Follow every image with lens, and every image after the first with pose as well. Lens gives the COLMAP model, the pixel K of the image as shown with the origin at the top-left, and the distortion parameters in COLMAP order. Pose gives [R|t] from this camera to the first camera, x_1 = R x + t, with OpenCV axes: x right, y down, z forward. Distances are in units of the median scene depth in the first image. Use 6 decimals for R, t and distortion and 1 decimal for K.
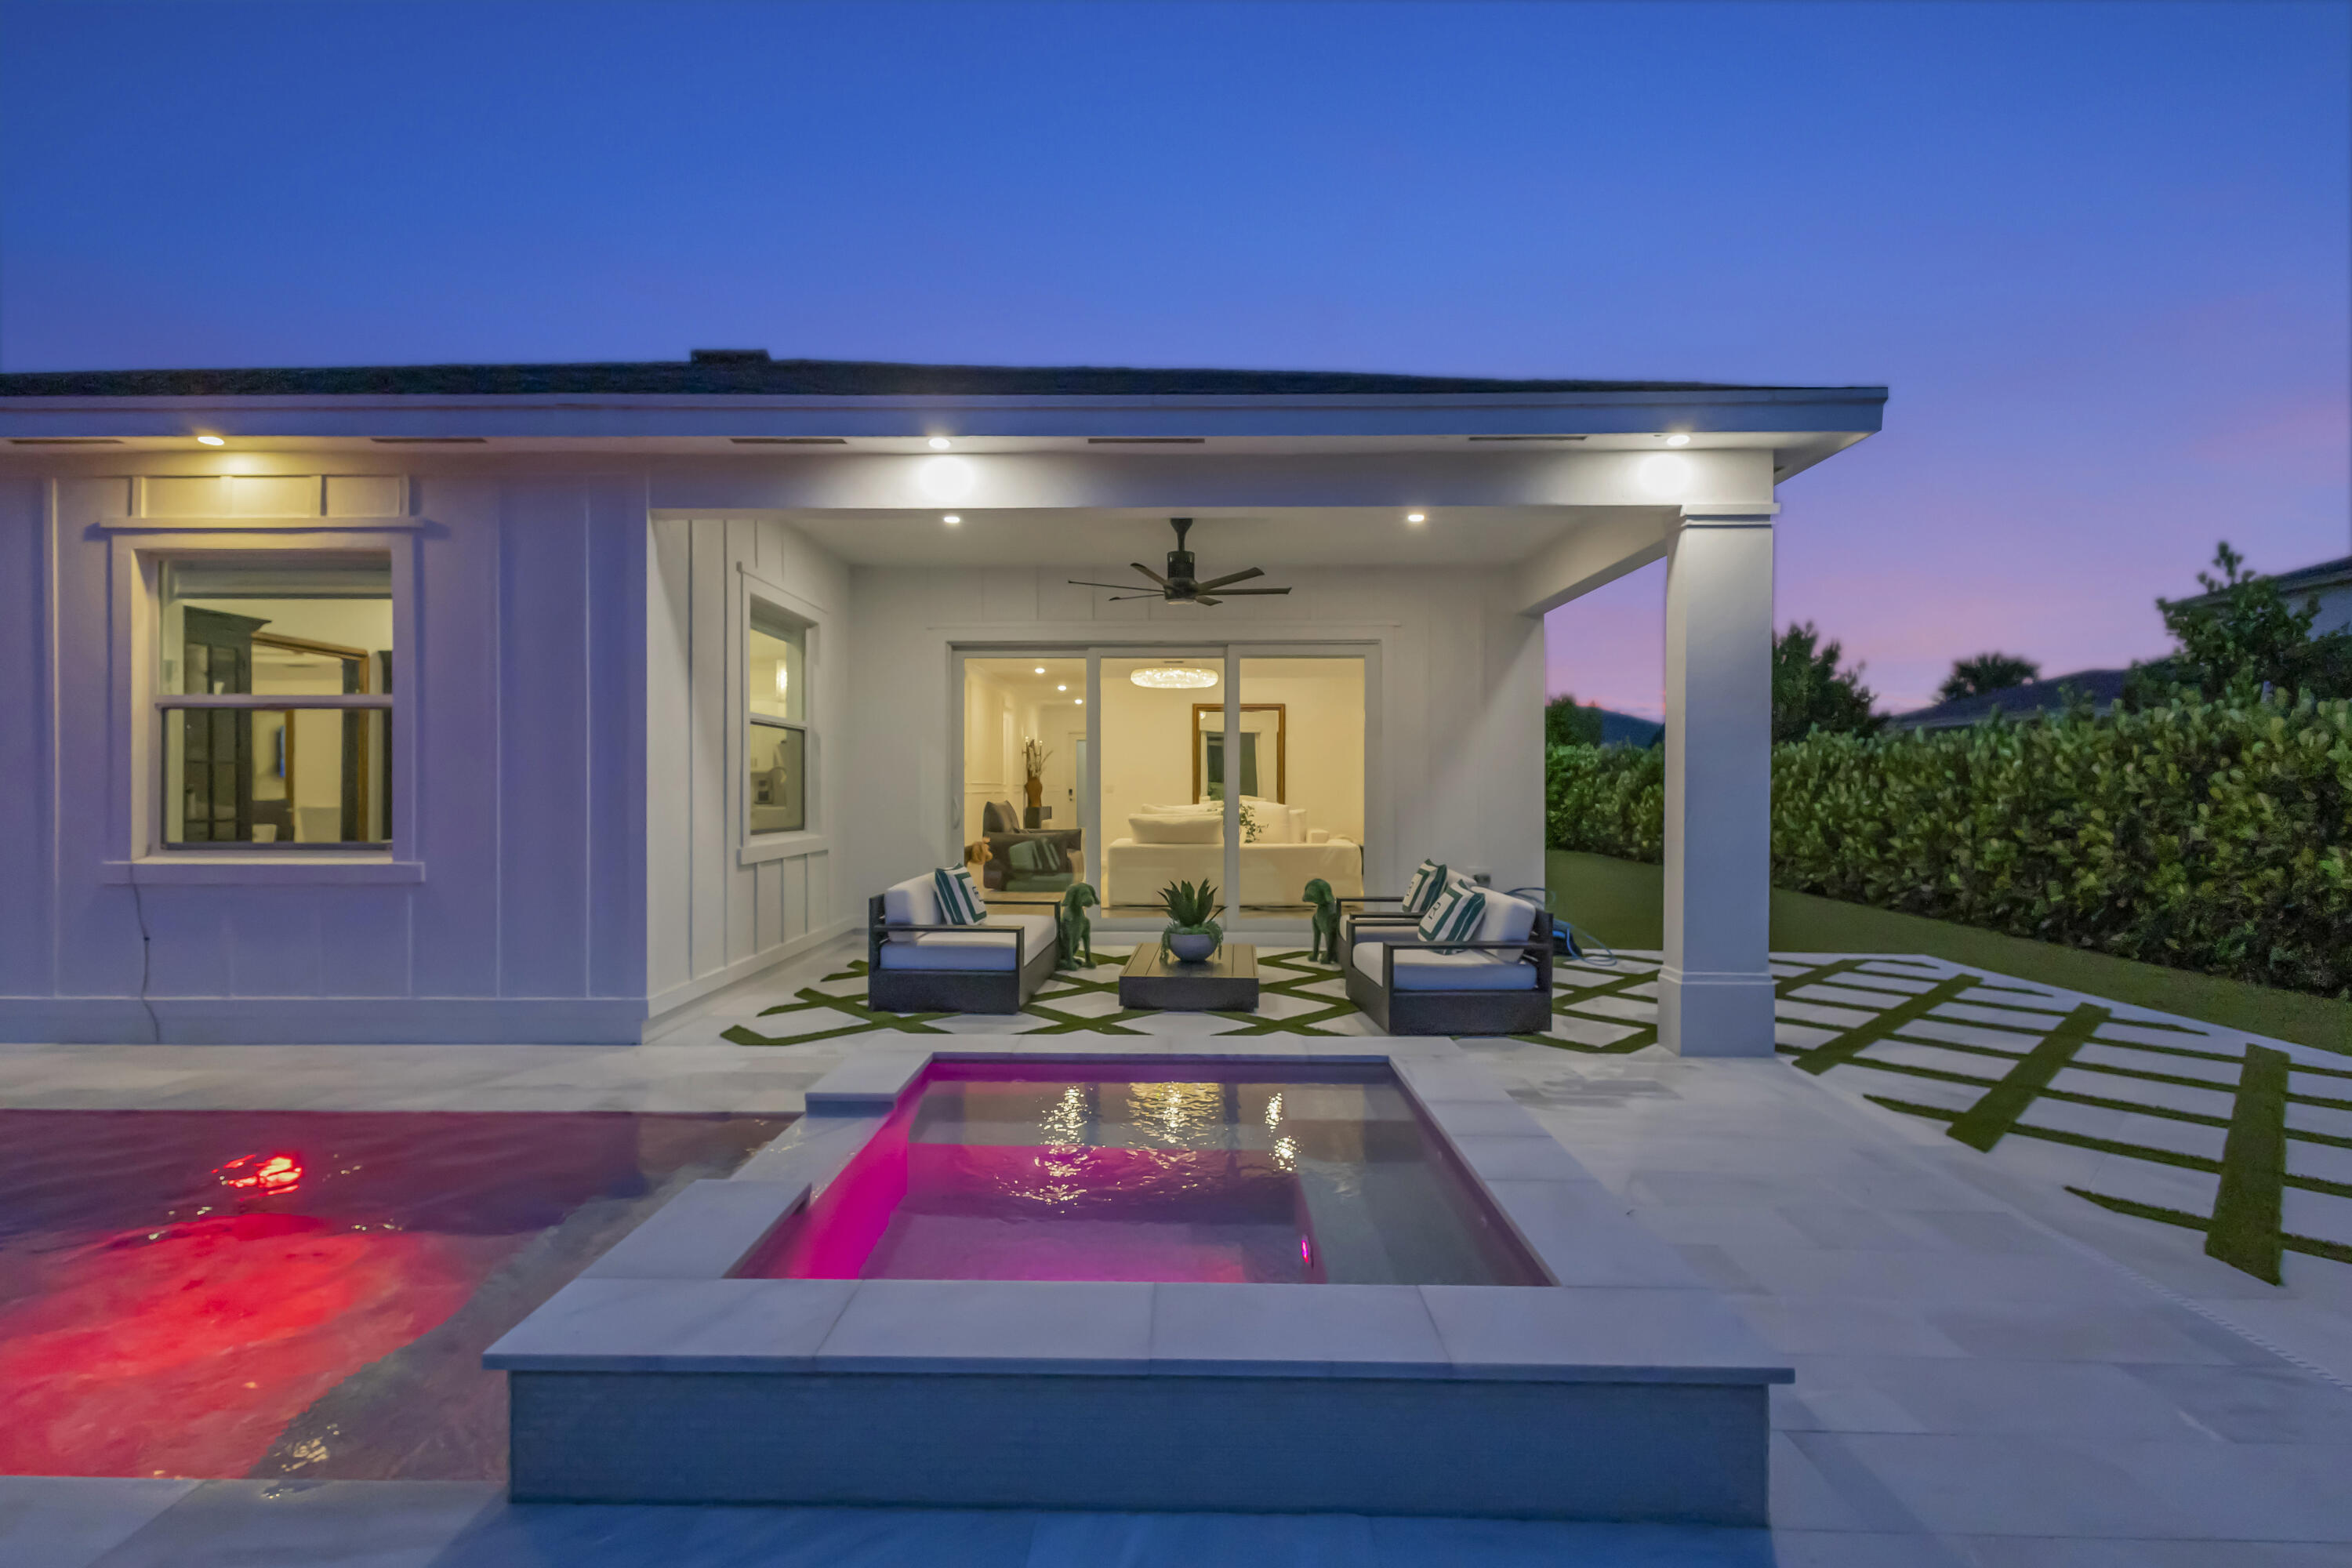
lens RADIAL K [[1092.7, 0, 1176.0], [0, 1092.7, 784.0], [0, 0, 1]] dist [0.003983, 0.000151]
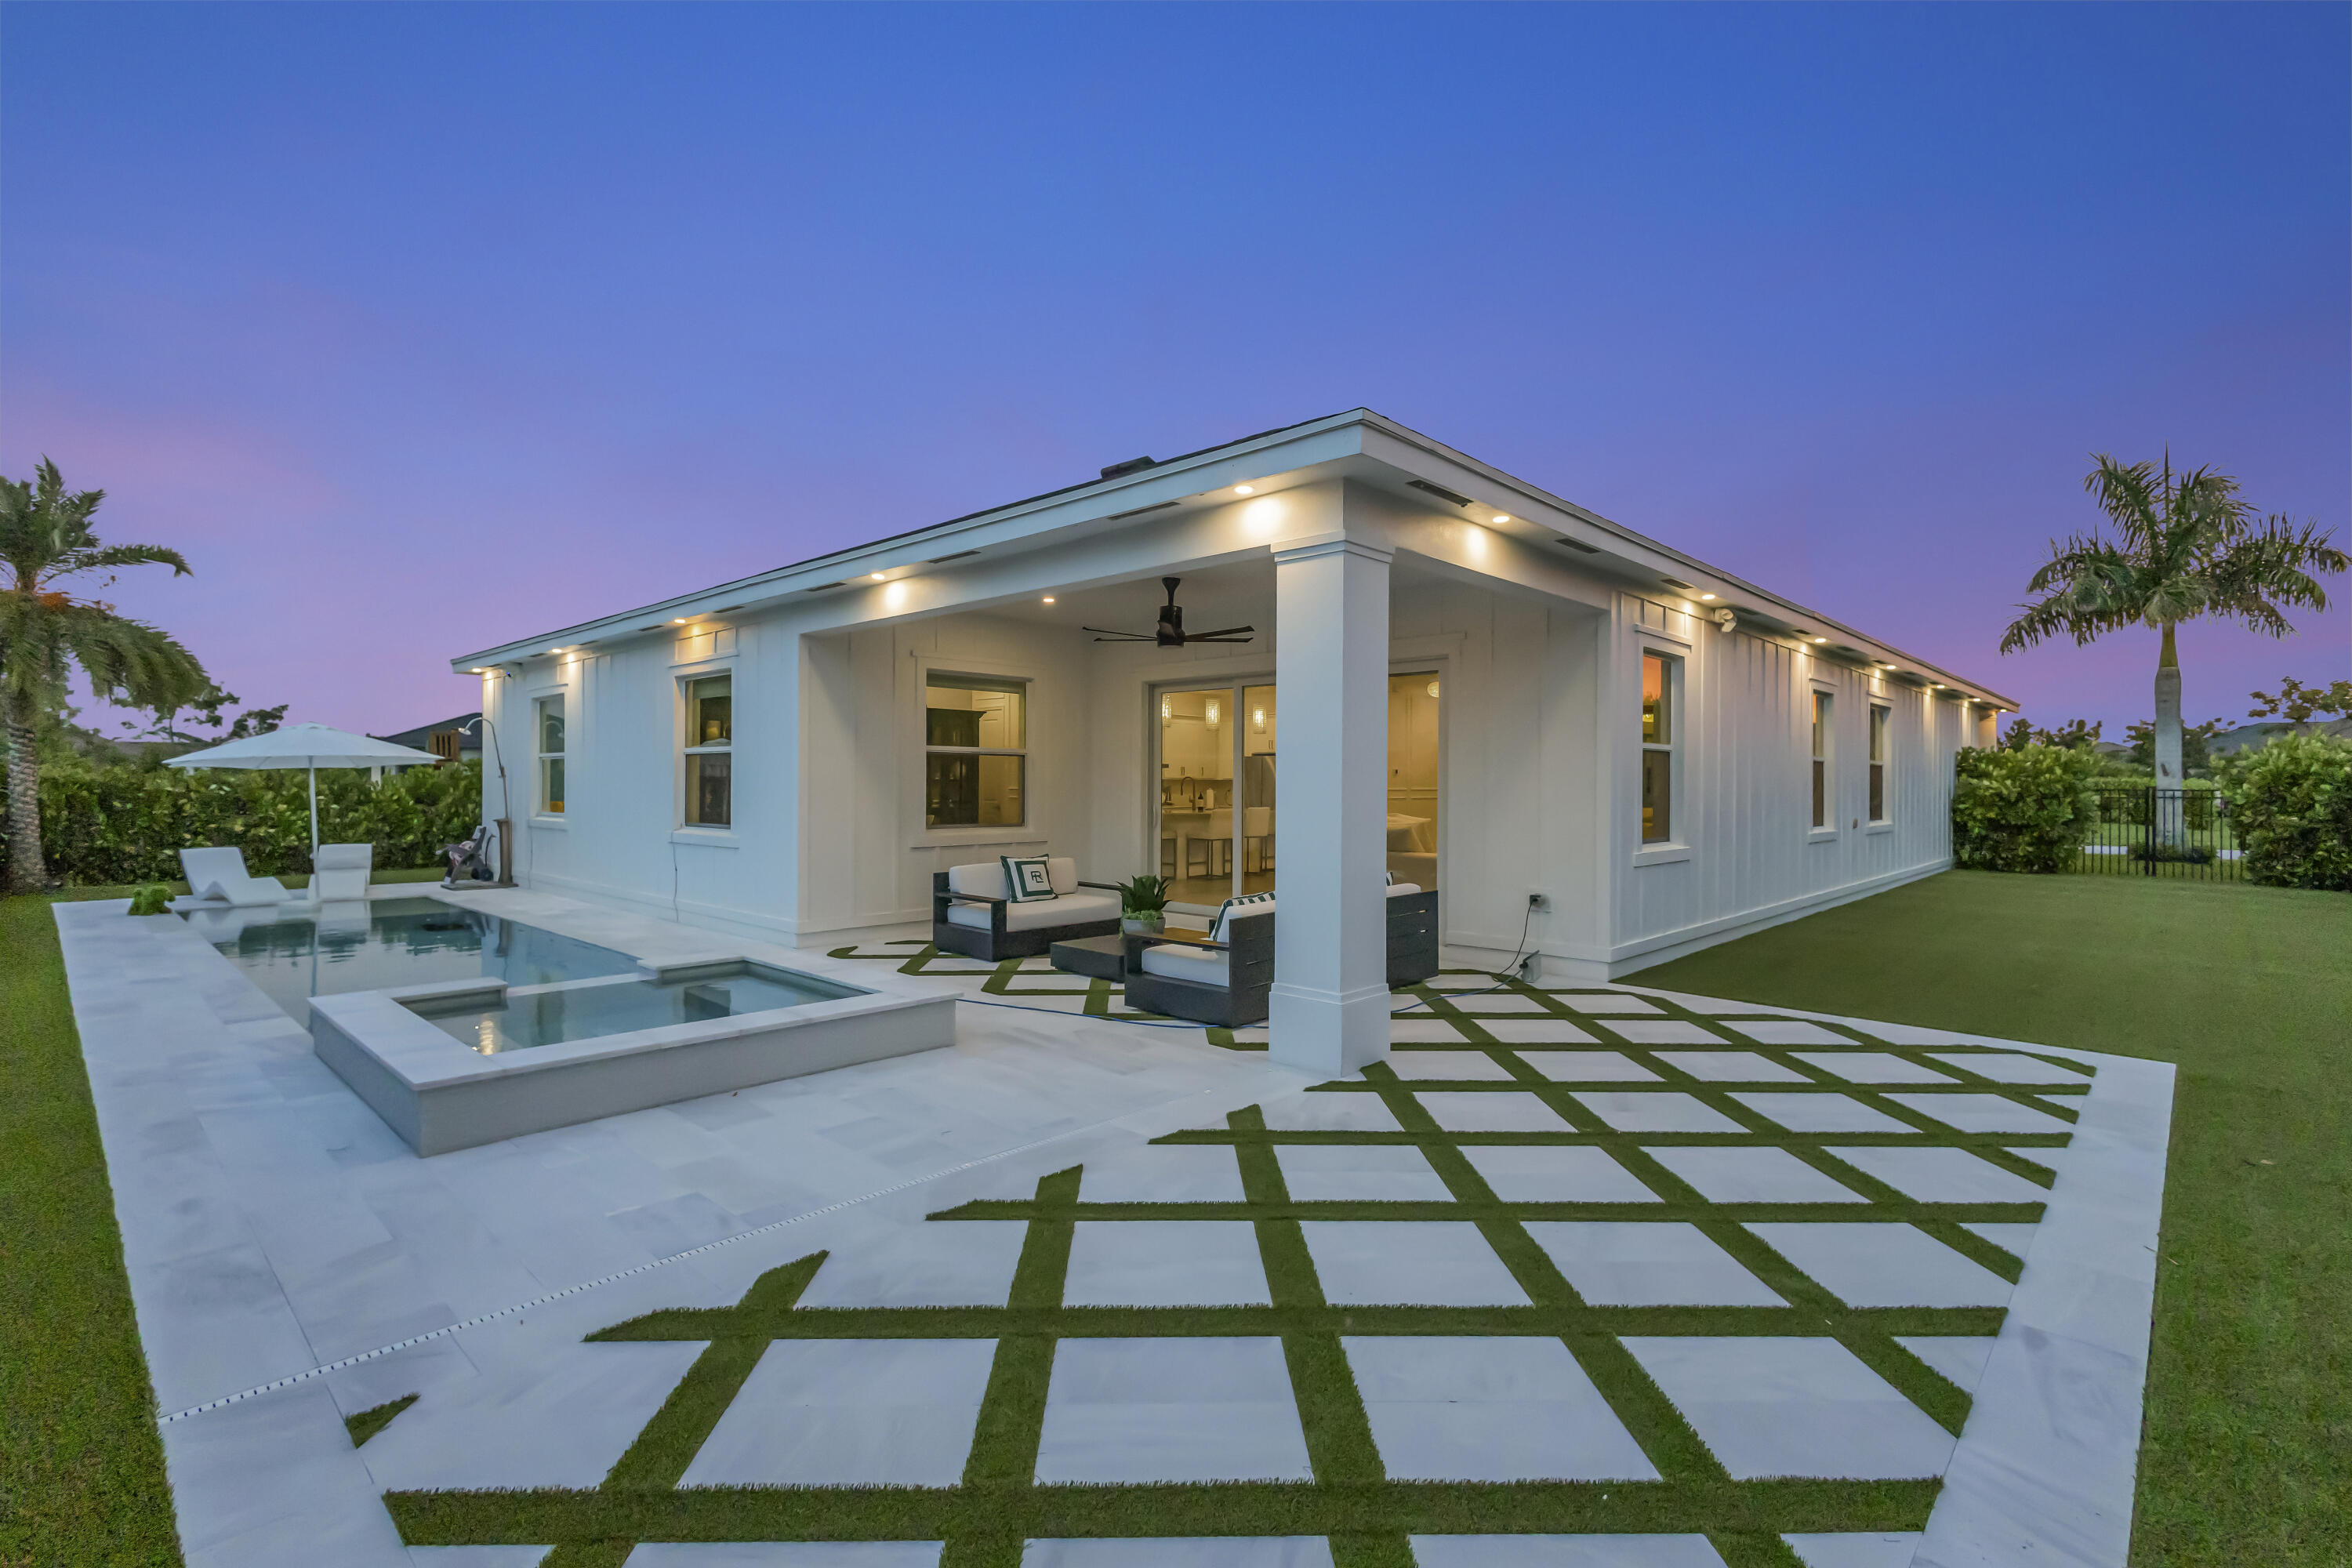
lens RADIAL K [[1092.7, 0, 1176.0], [0, 1092.7, 784.0], [0, 0, 1]] dist [0.003983, 0.000151]
pose [[0.732823, 0.002371, -0.680416, 0.975111], [-0.003867, 0.999992, -0.000679, -0.017231], [0.680409, 0.003129, 0.732826, 0.136868]]
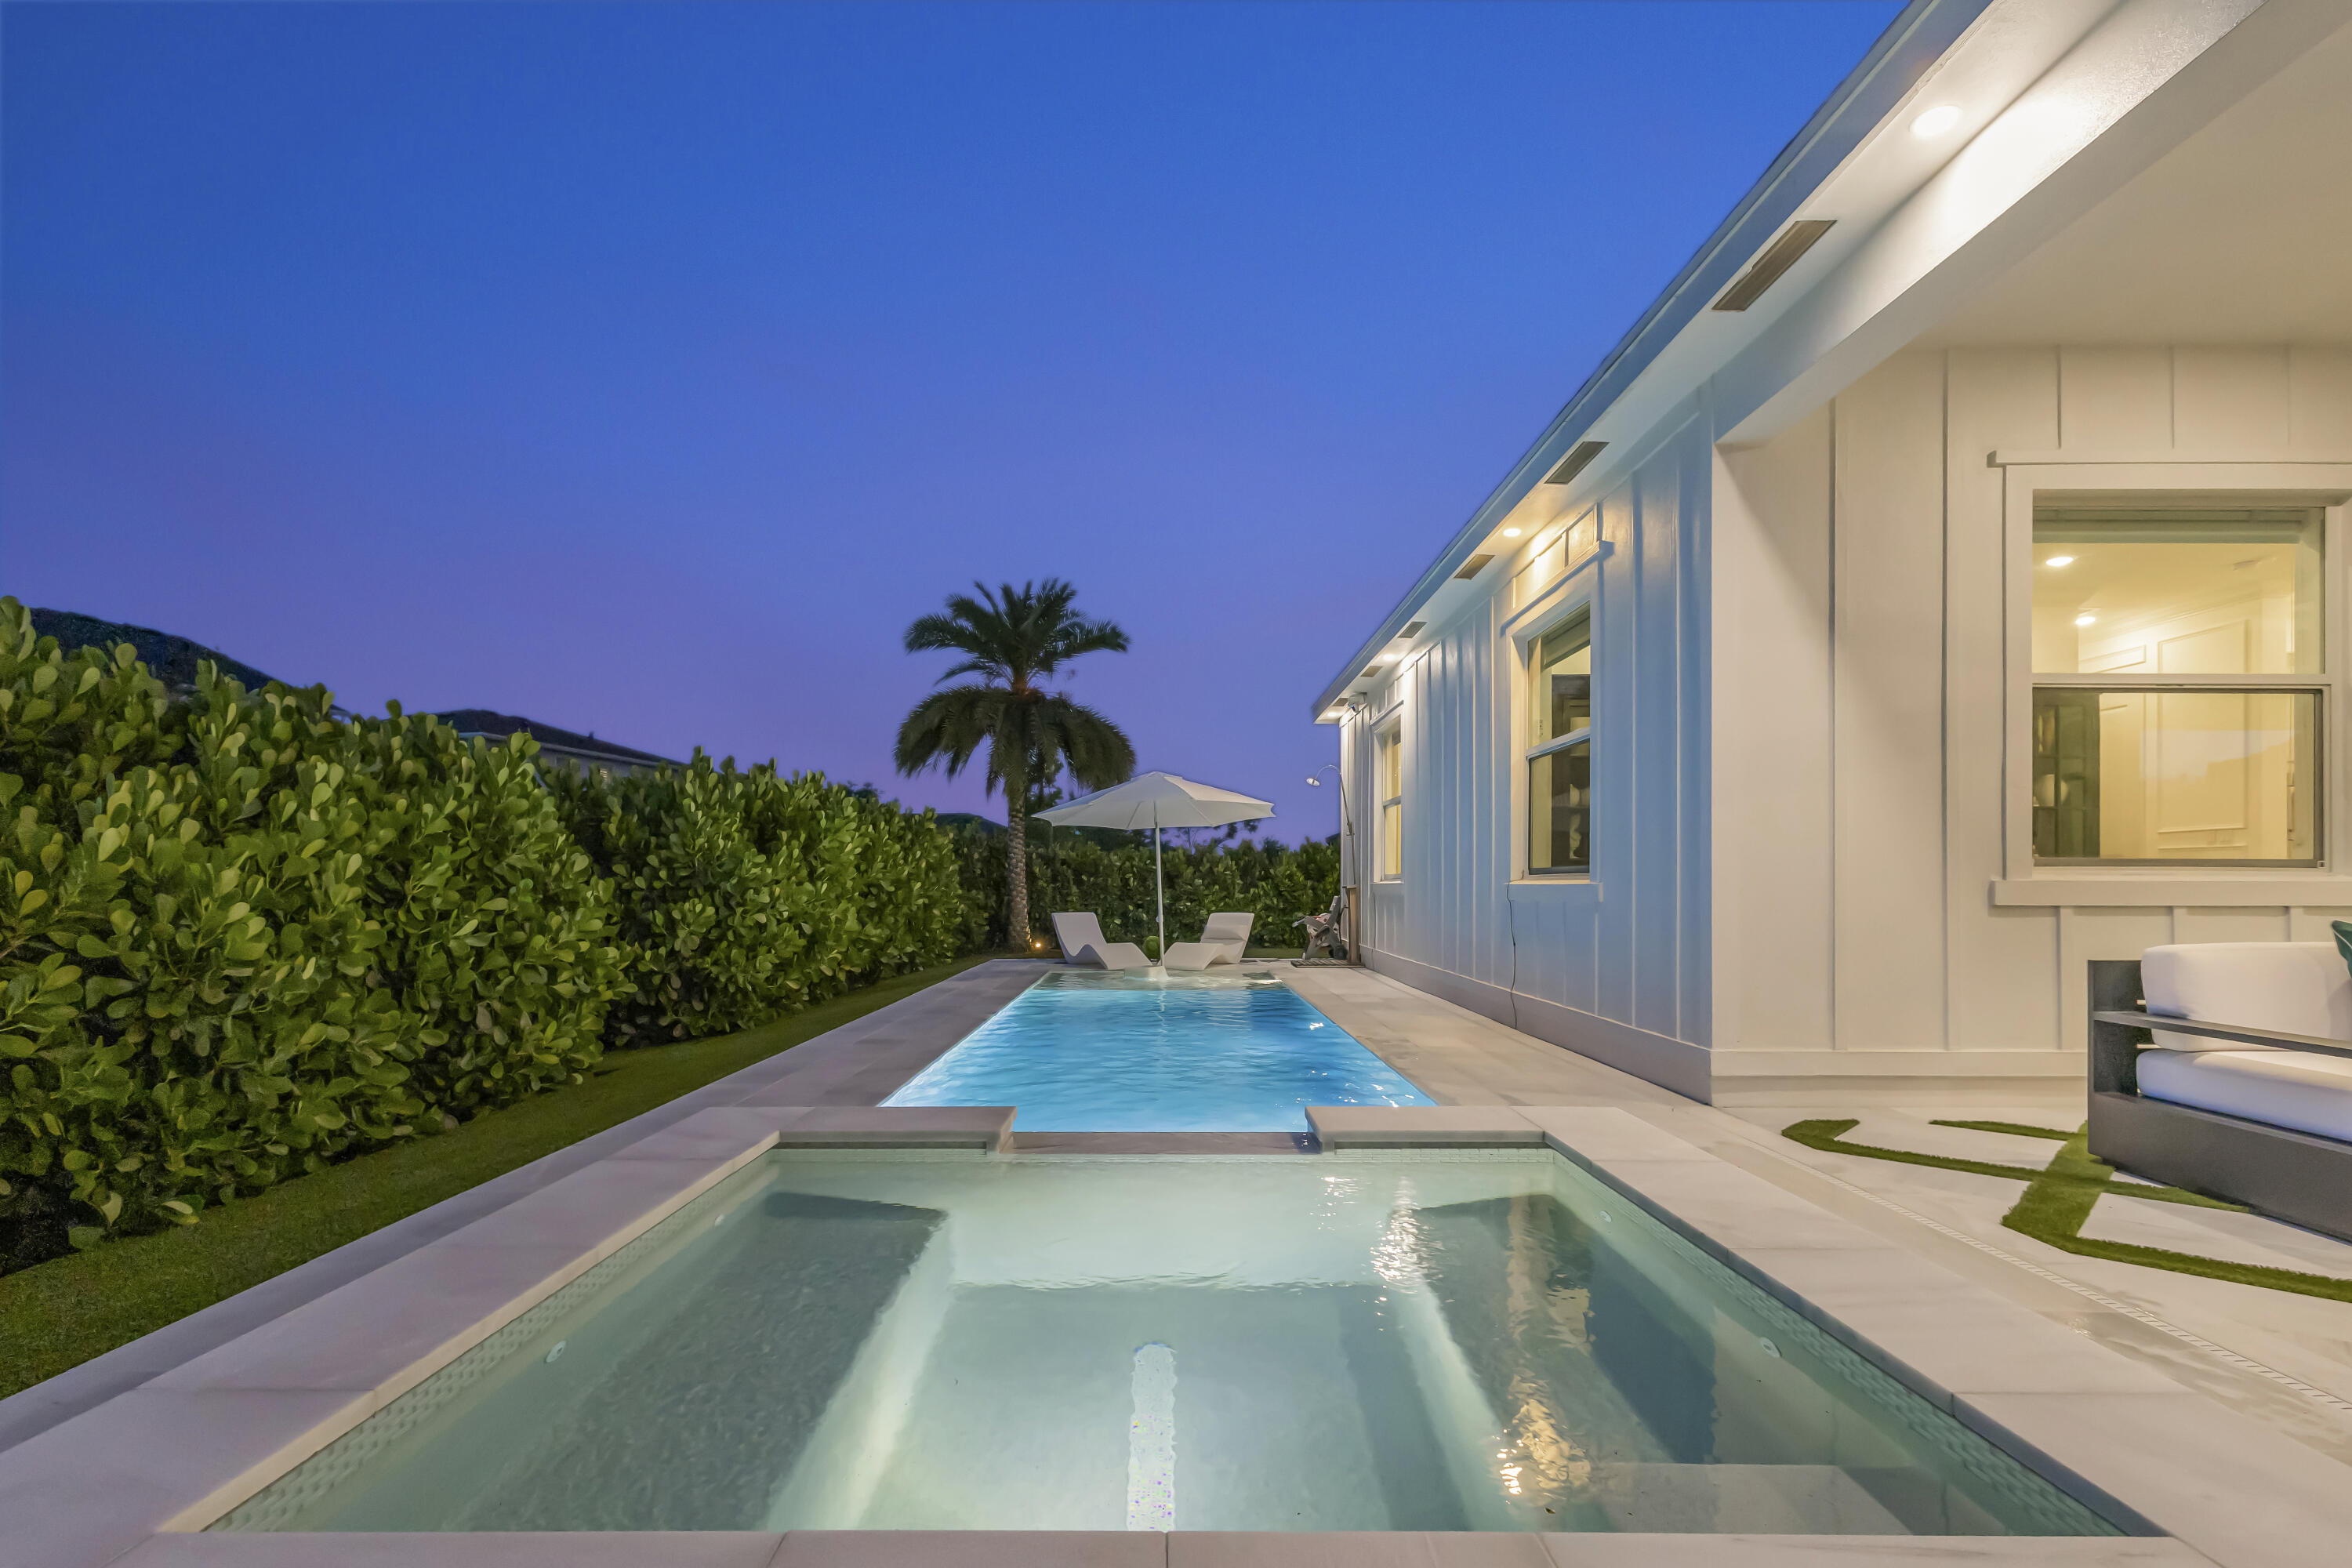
lens RADIAL K [[1126.8, 0, 1154.6], [0, 1126.8, 893.1], [0, 0, 1]] dist [0.000177, 0.000043]
pose [[0.009016, 0.005051, -0.999947, 0.297048], [-0.000845, 0.999987, 0.005044, 0.067639], [0.999959, 0.000799, 0.009020, 0.515761]]
